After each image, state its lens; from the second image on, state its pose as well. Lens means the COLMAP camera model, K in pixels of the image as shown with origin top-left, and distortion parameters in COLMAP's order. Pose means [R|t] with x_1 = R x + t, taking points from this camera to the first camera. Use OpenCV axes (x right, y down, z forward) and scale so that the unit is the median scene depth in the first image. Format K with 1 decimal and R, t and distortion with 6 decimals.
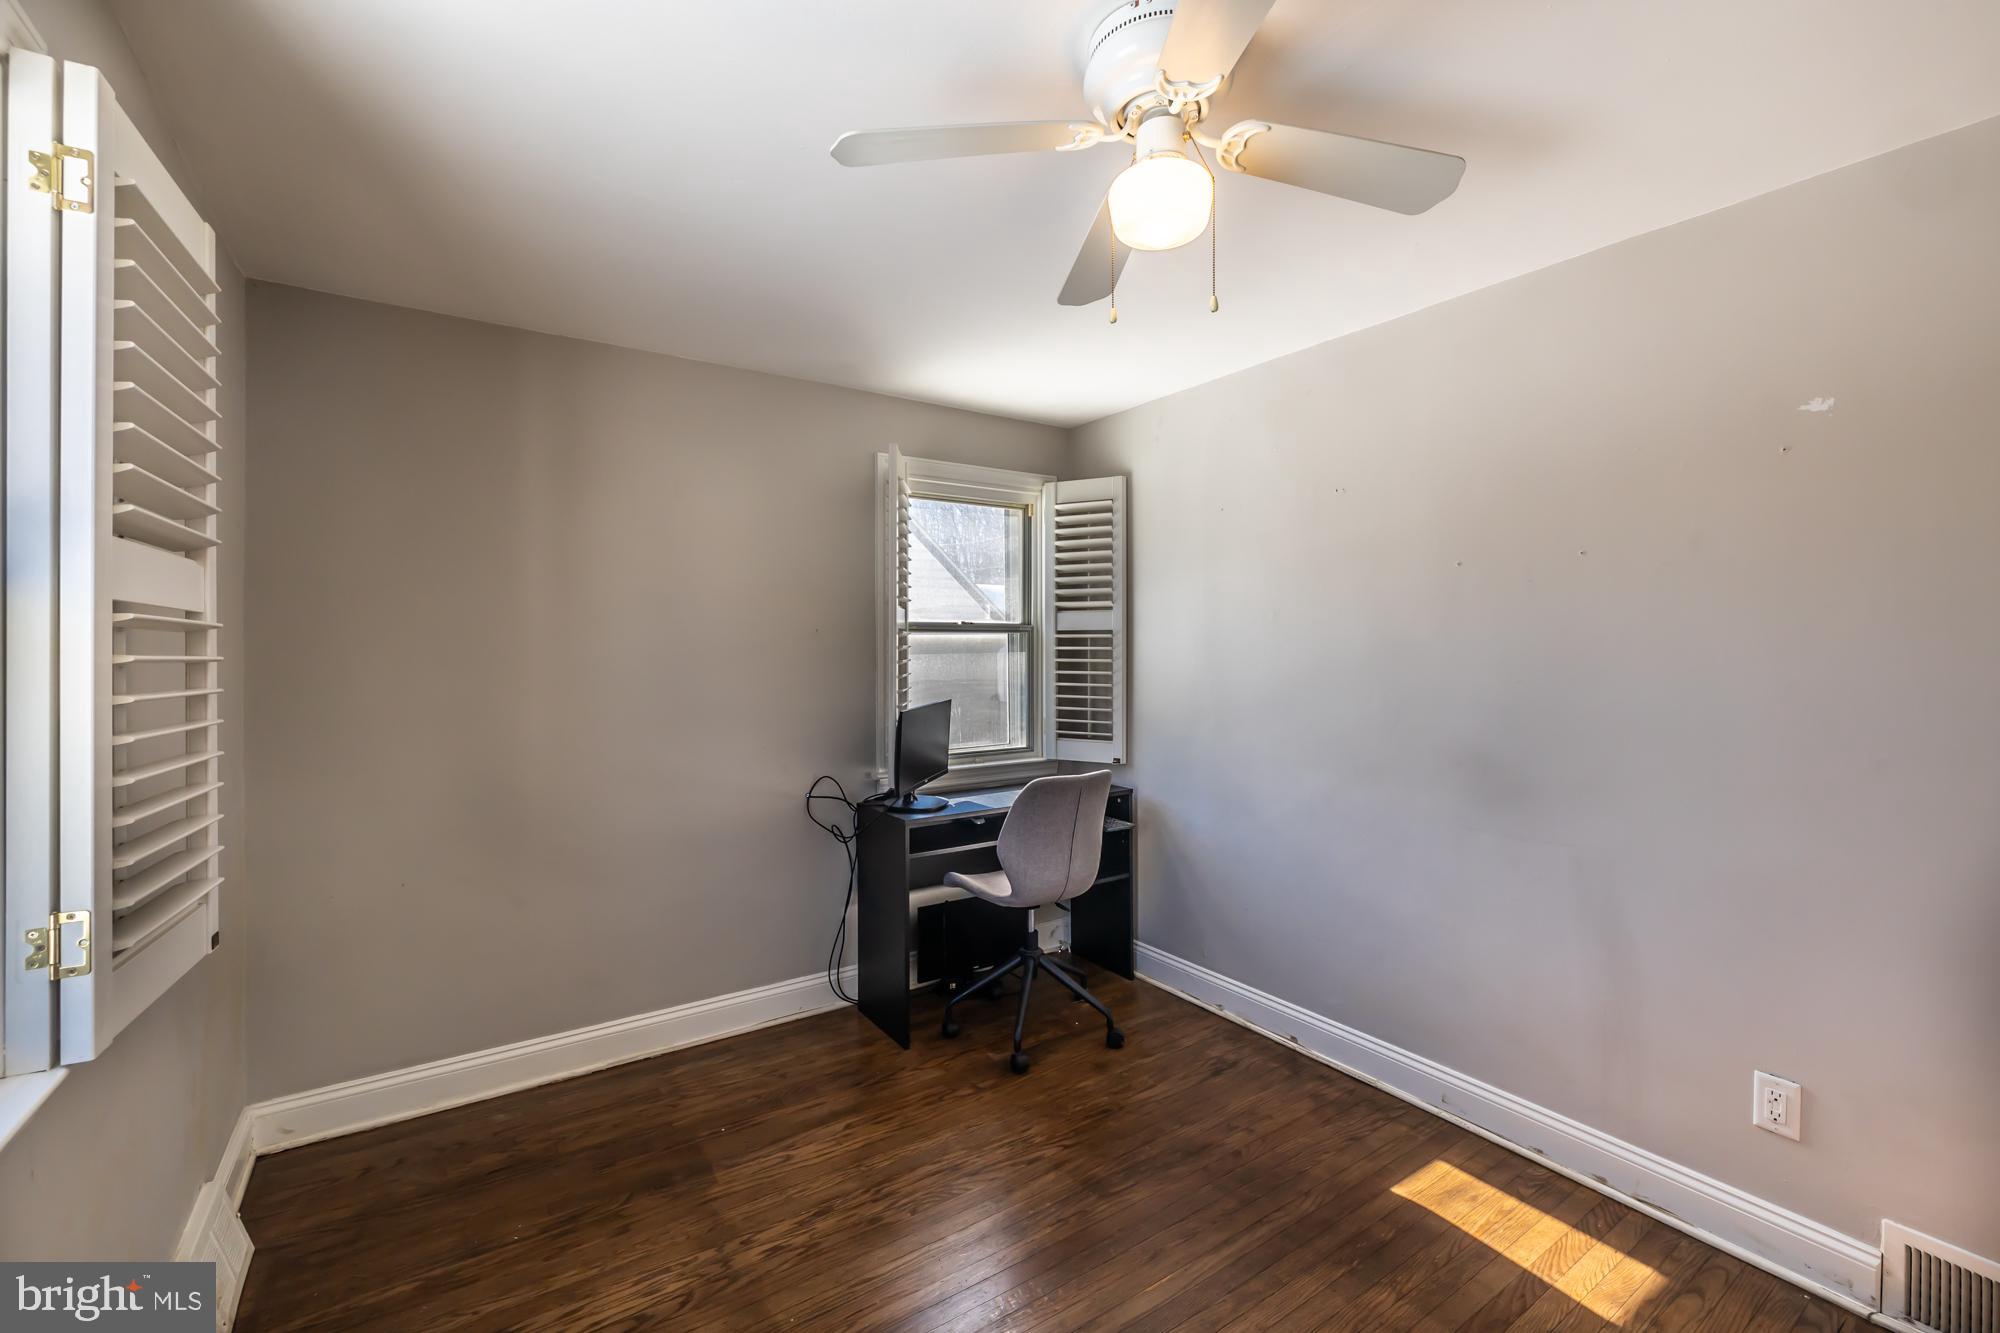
lens RADIAL K [[840.2, 0, 1003.2], [0, 840.2, 658.4], [0, 0, 1]] dist [-0.000887, -0.000096]
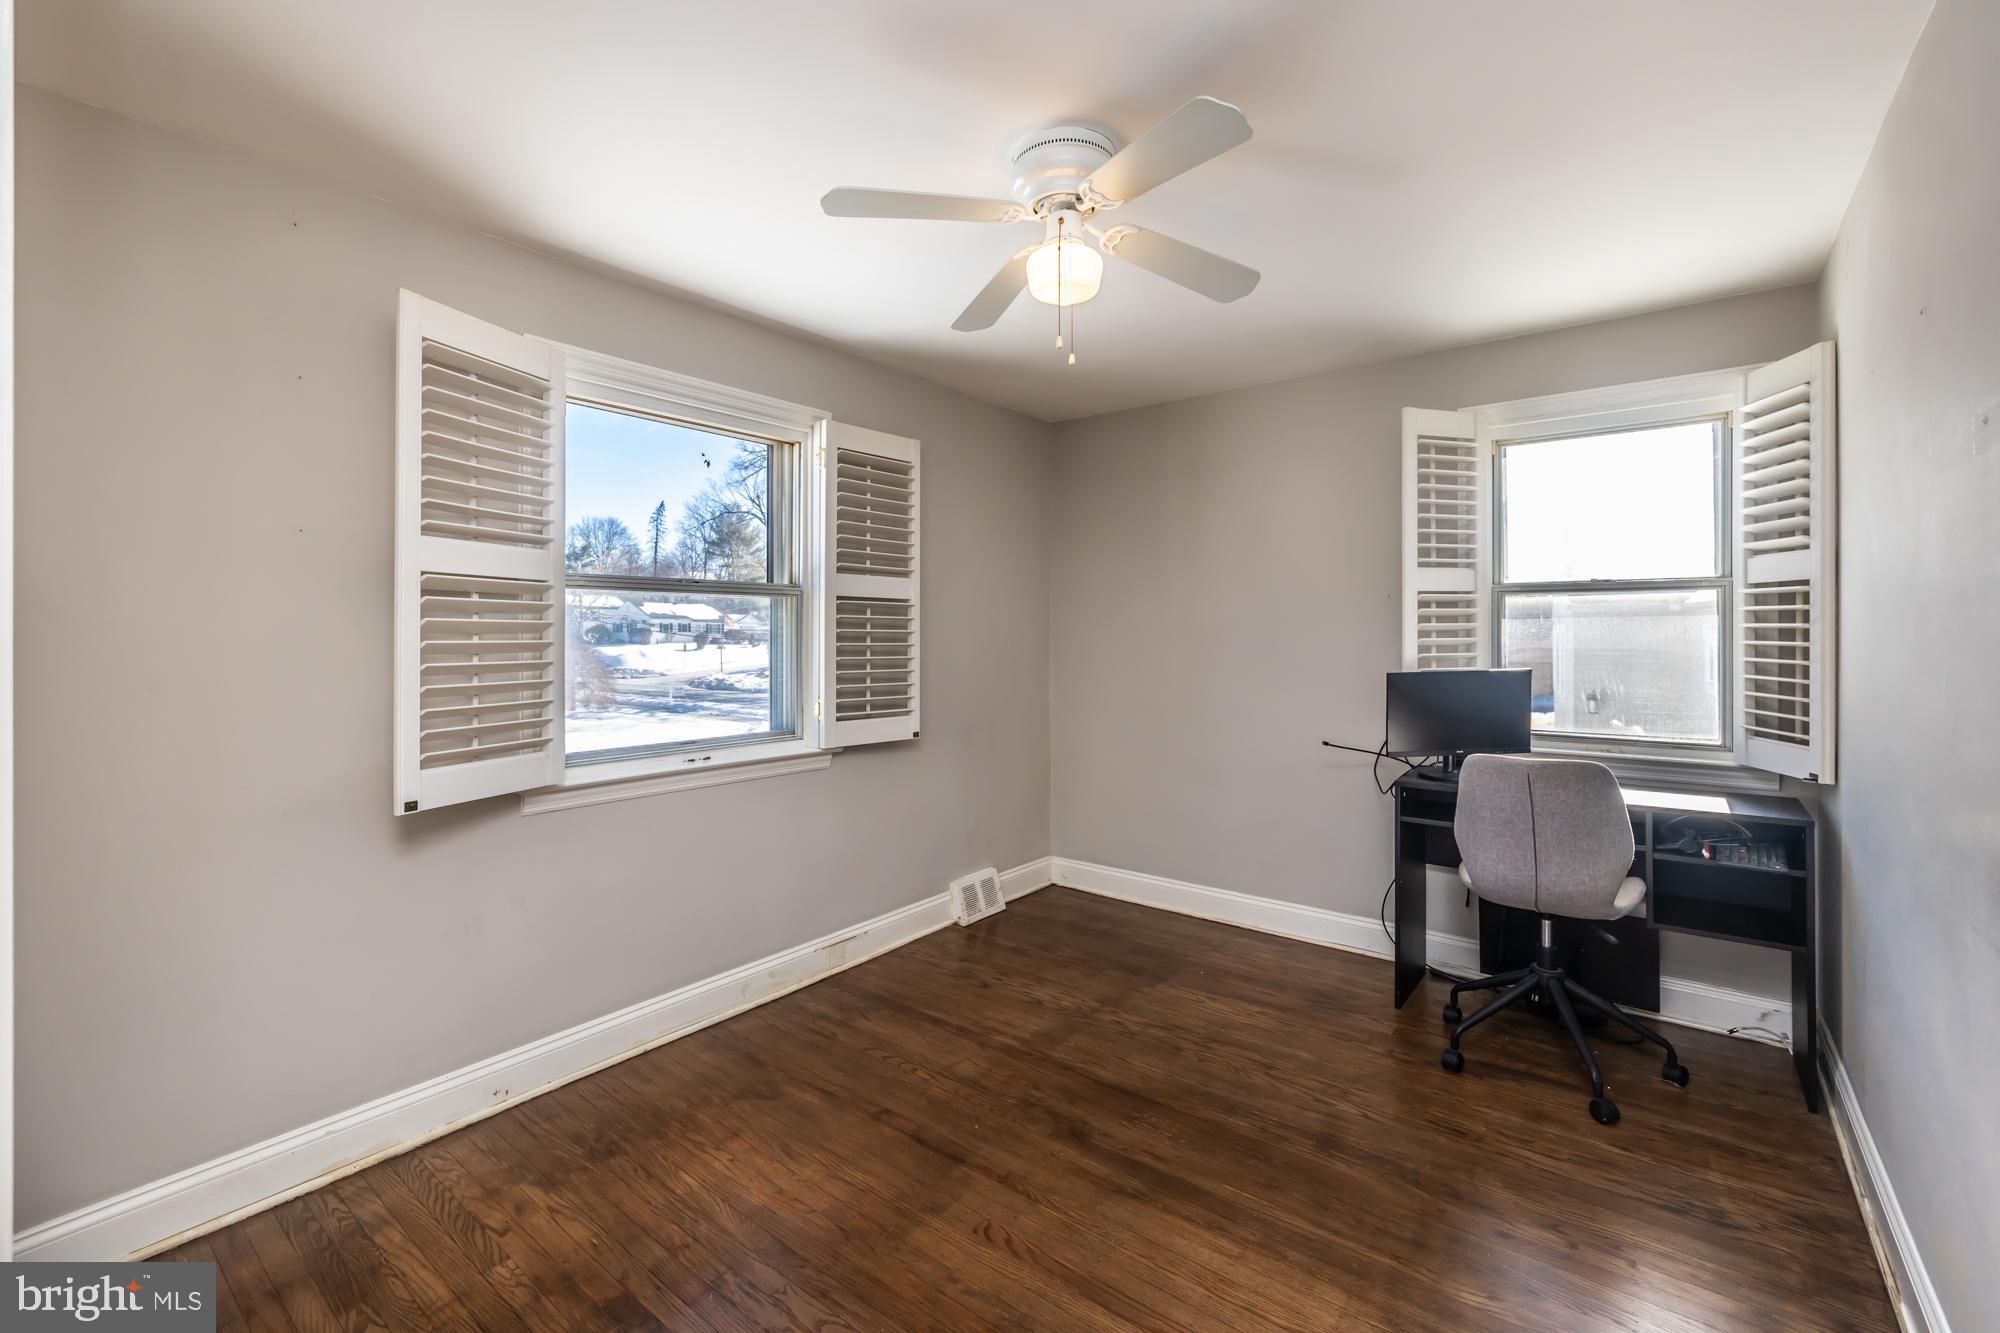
lens RADIAL K [[851.6, 0, 999.5], [0, 851.6, 639.3], [0, 0, 1]] dist [-0.000295, -0.000042]
pose [[0.304644, 0.015683, -0.952337, 0.683597], [-0.008932, 0.999868, 0.013608, 0.012058], [0.952424, 0.004361, 0.304744, 0.223296]]
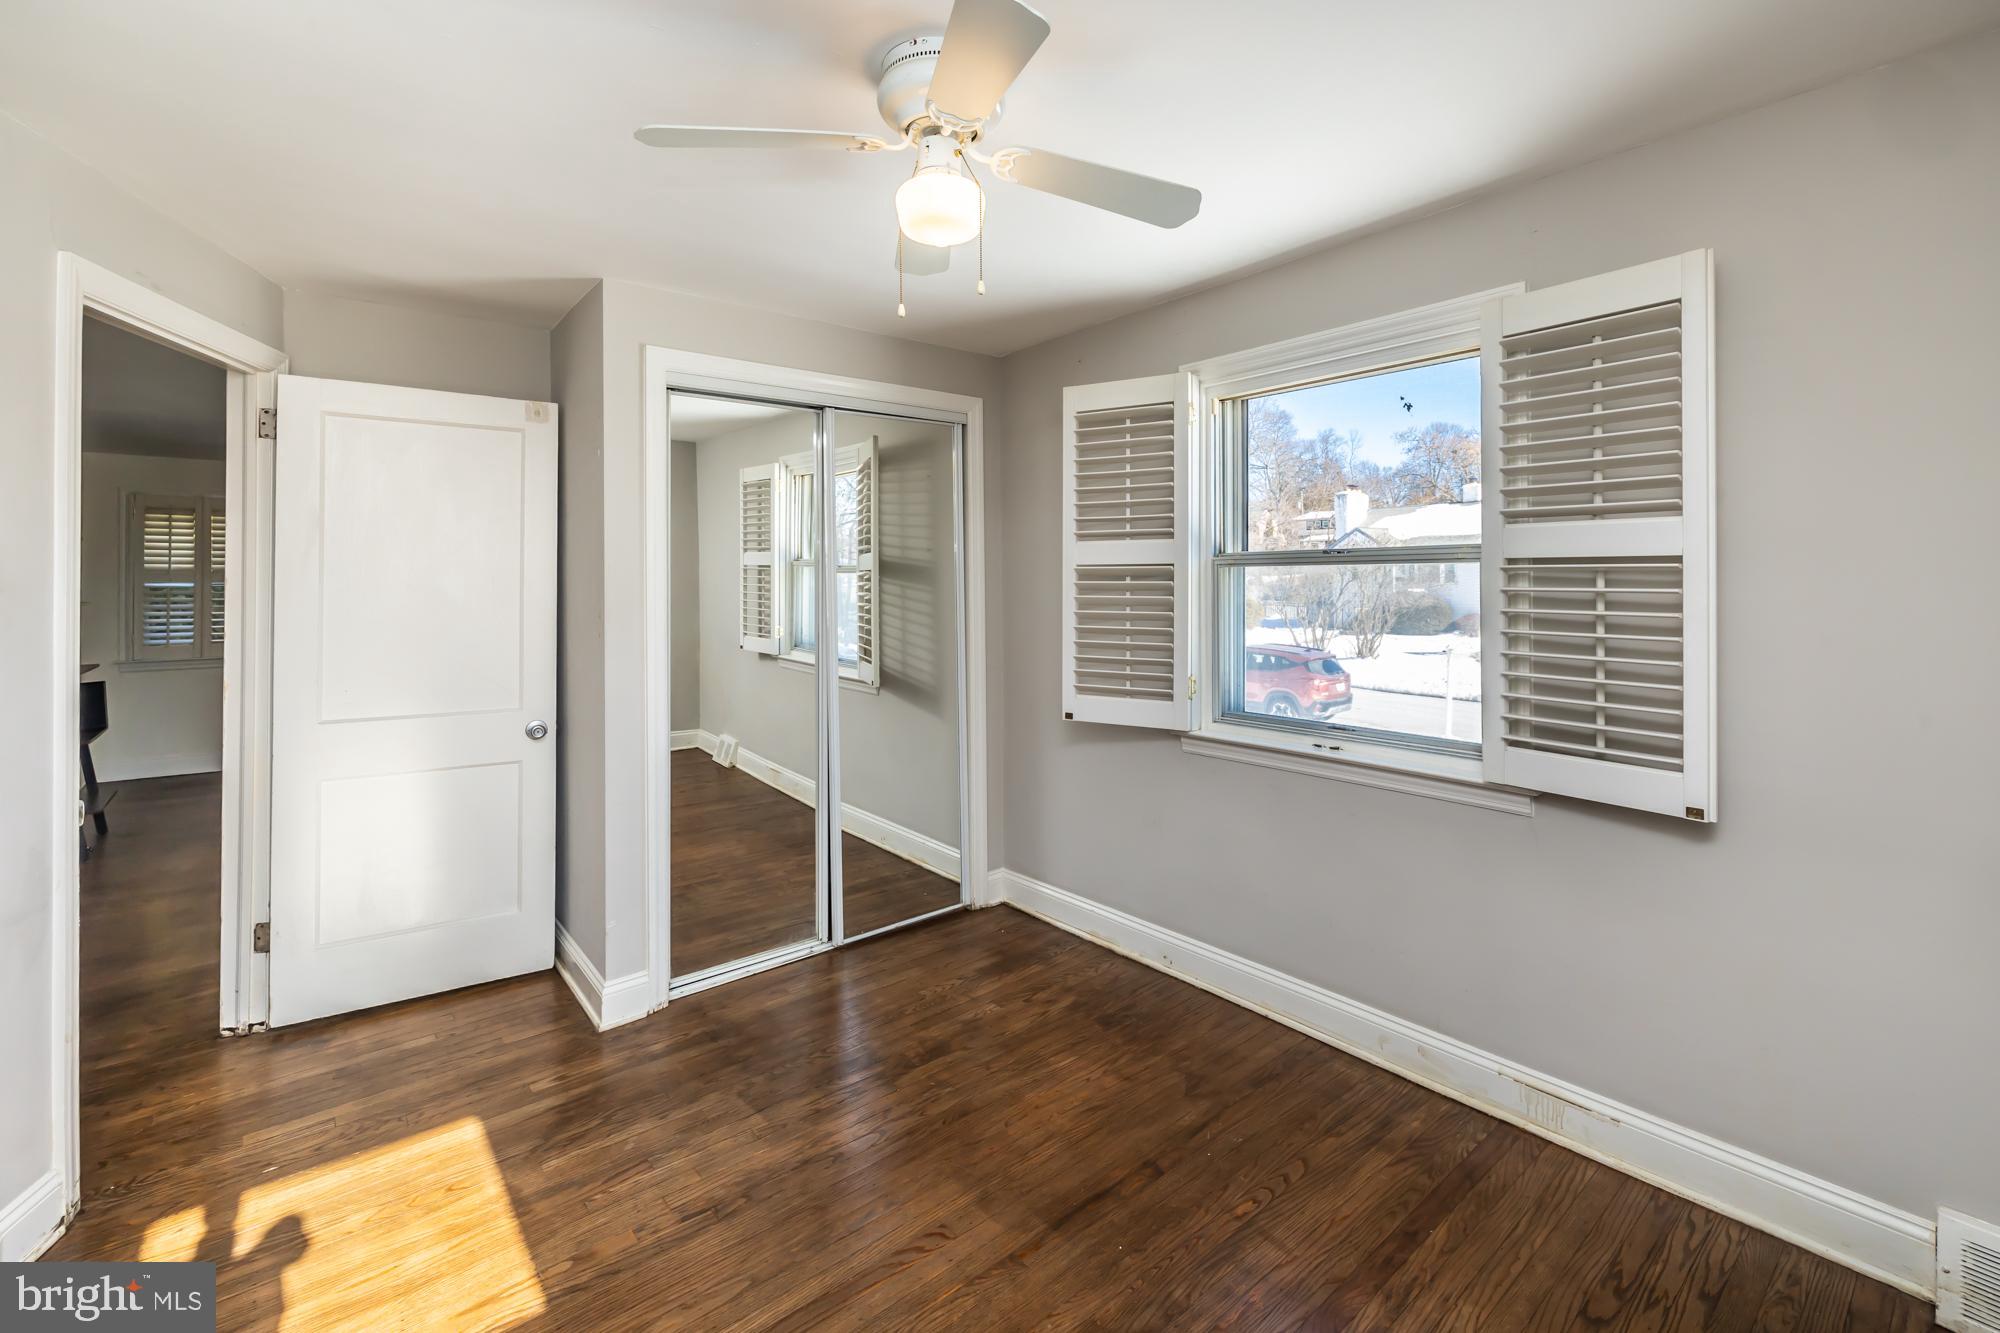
lens RADIAL K [[870.1, 0, 1002.9], [0, 870.1, 588.3], [0, 0, 1]] dist [0.000588, 0.000295]
pose [[-0.994787, 0.013822, -0.101030, 0.110235], [0.012145, 0.999778, 0.017196, -0.018540], [0.101245, 0.015880, -0.994735, 1.016347]]
